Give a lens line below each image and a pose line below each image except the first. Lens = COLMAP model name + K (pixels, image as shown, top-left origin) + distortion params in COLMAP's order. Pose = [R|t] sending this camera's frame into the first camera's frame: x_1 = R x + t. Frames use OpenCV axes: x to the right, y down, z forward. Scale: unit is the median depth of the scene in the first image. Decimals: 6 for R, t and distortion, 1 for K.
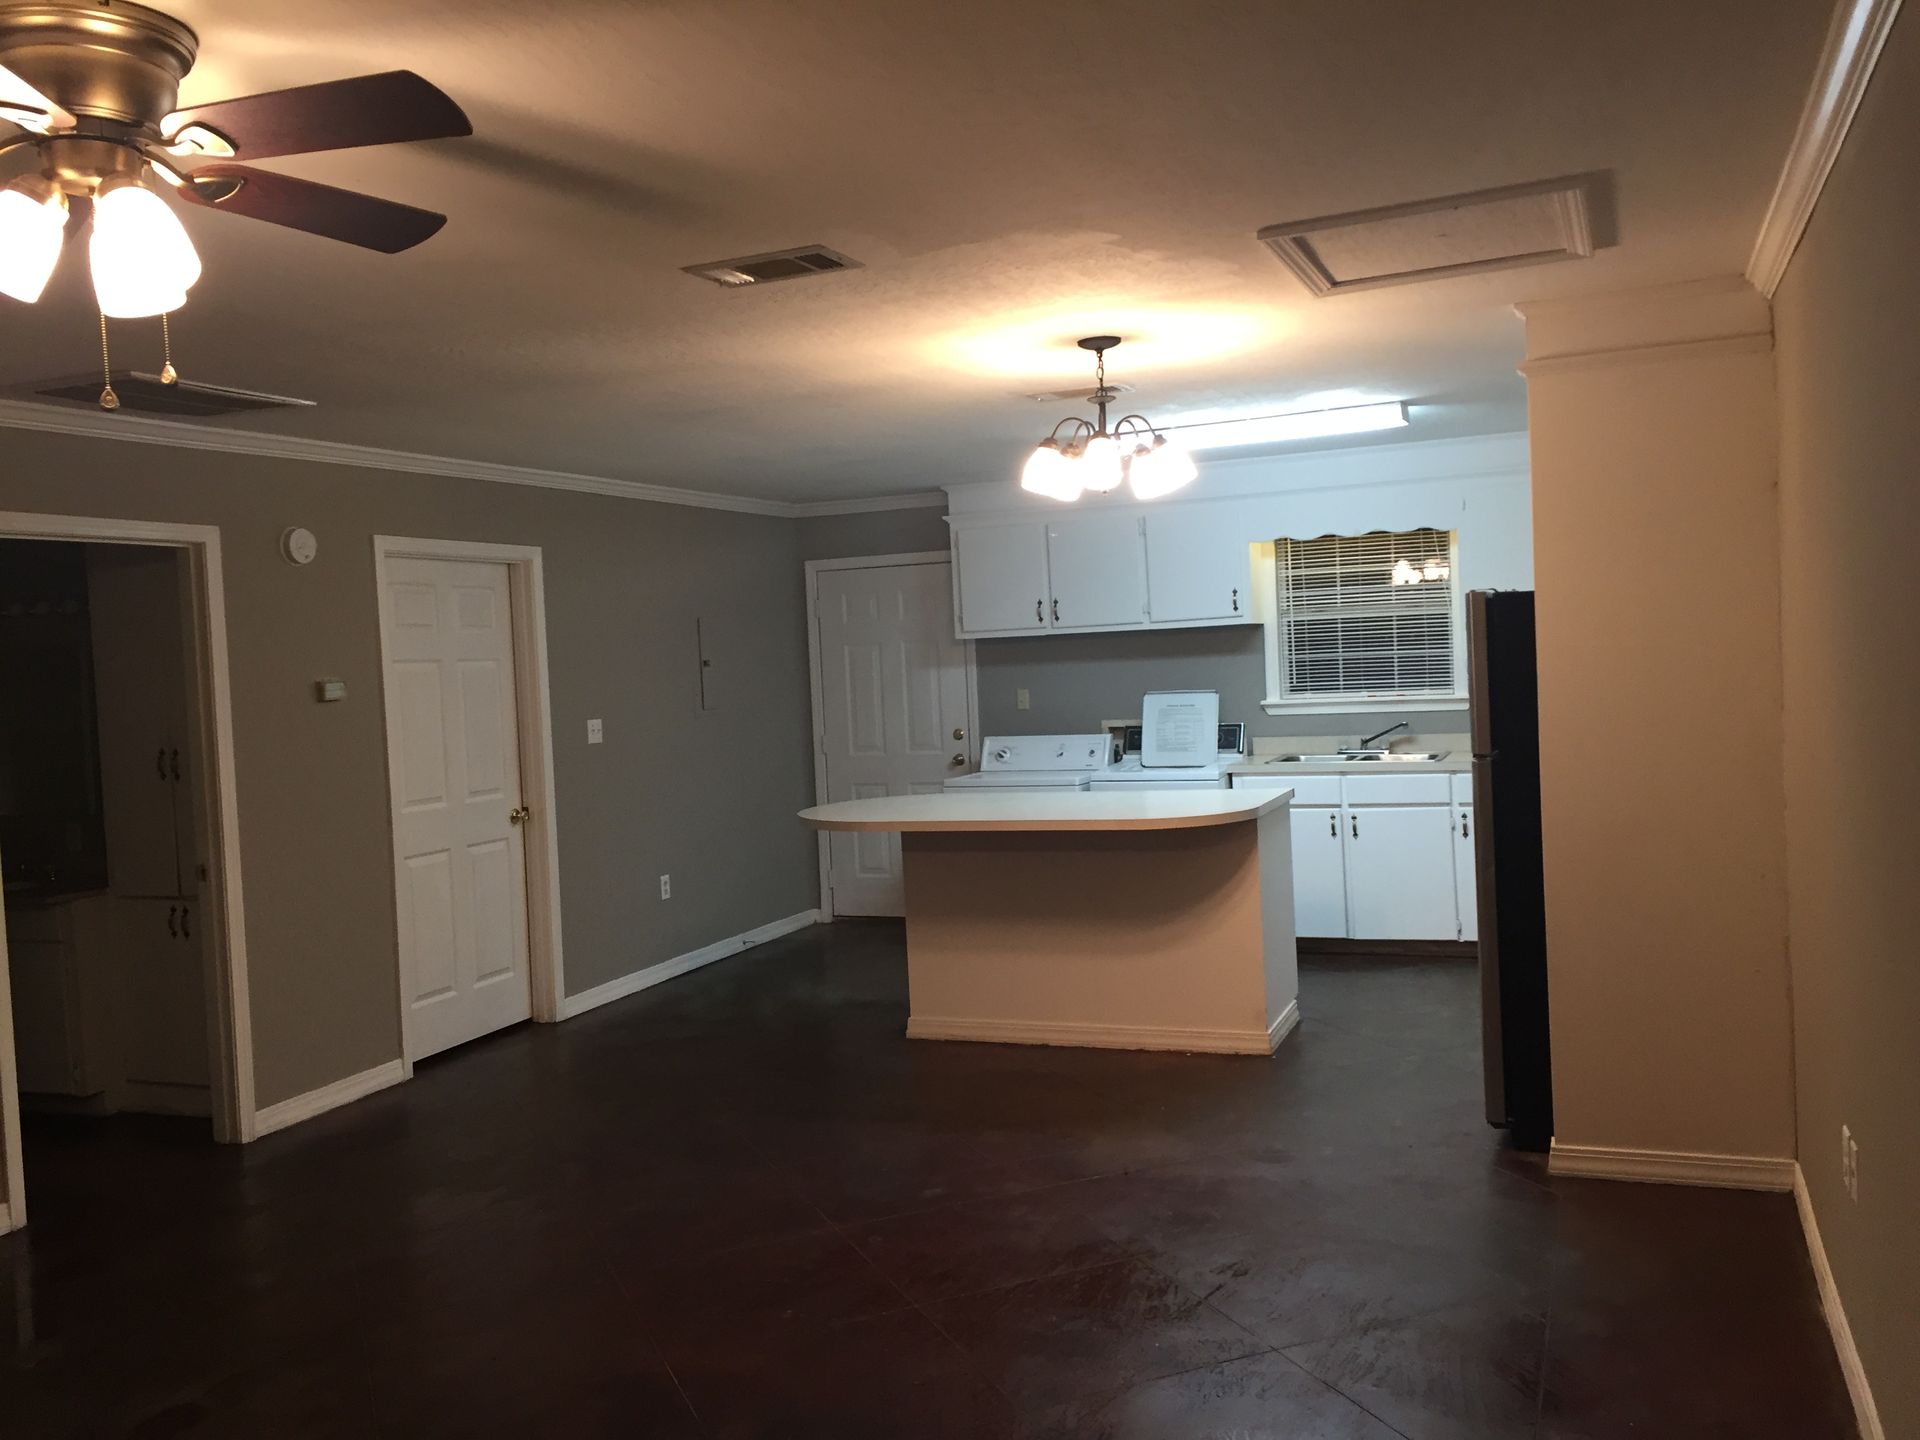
lens RADIAL K [[1631.5, 0, 965.1], [0, 1631.5, 714.7], [0, 0, 1]] dist [0.036435, -0.001346]
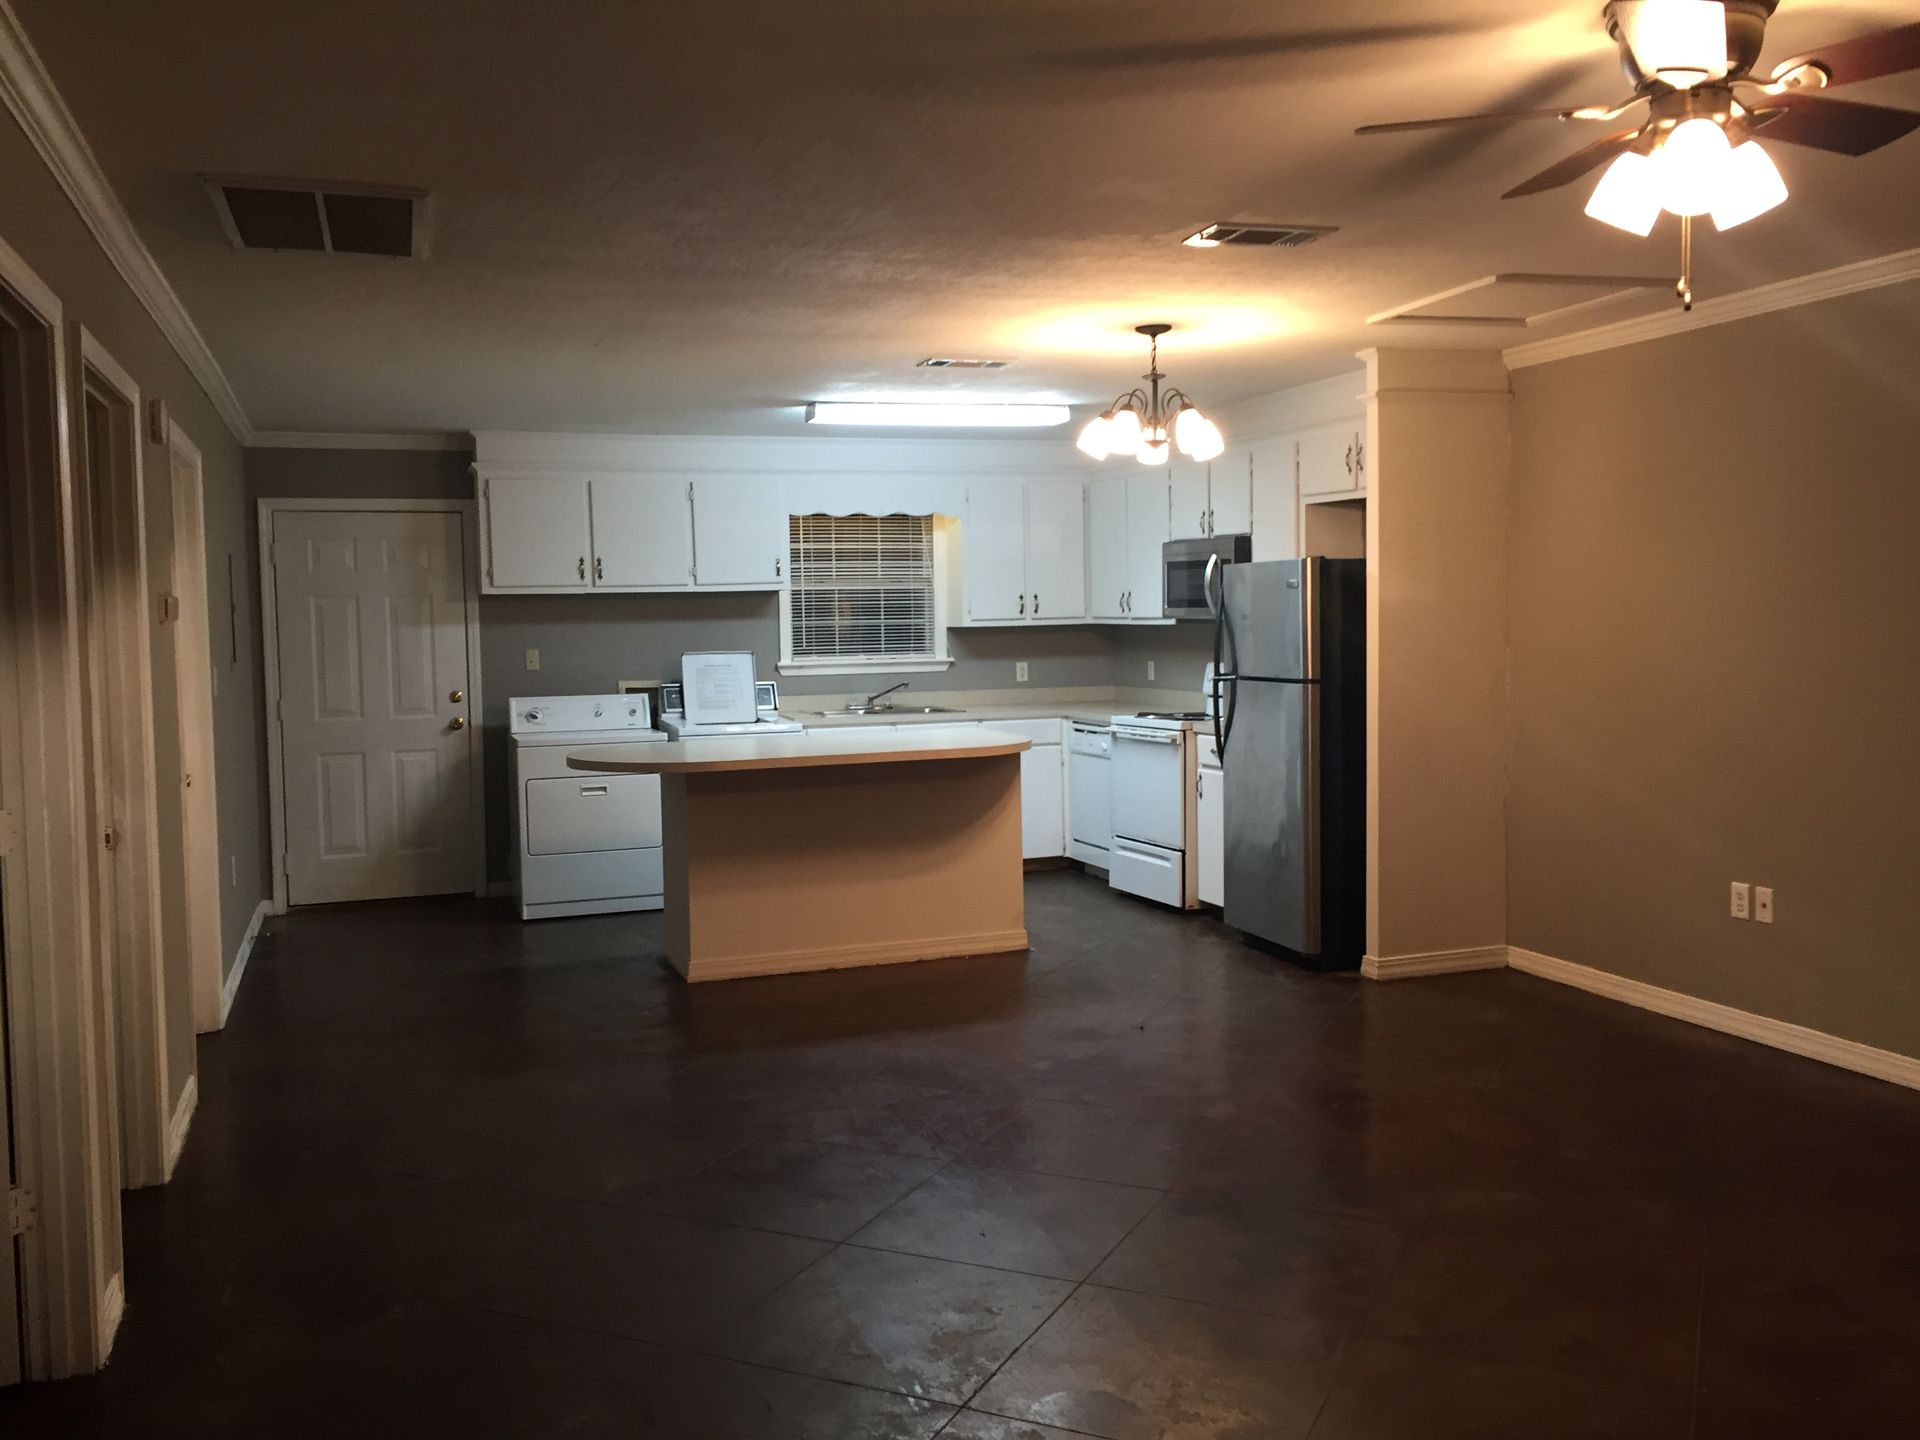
lens RADIAL K [[1631.5, 0, 965.1], [0, 1631.5, 714.7], [0, 0, 1]] dist [0.036435, -0.001346]
pose [[0.740155, -0.006199, 0.672408, -0.453069], [0.011408, 0.999929, -0.003340, 0.031127], [-0.672340, 0.010143, 0.740173, 0.116110]]
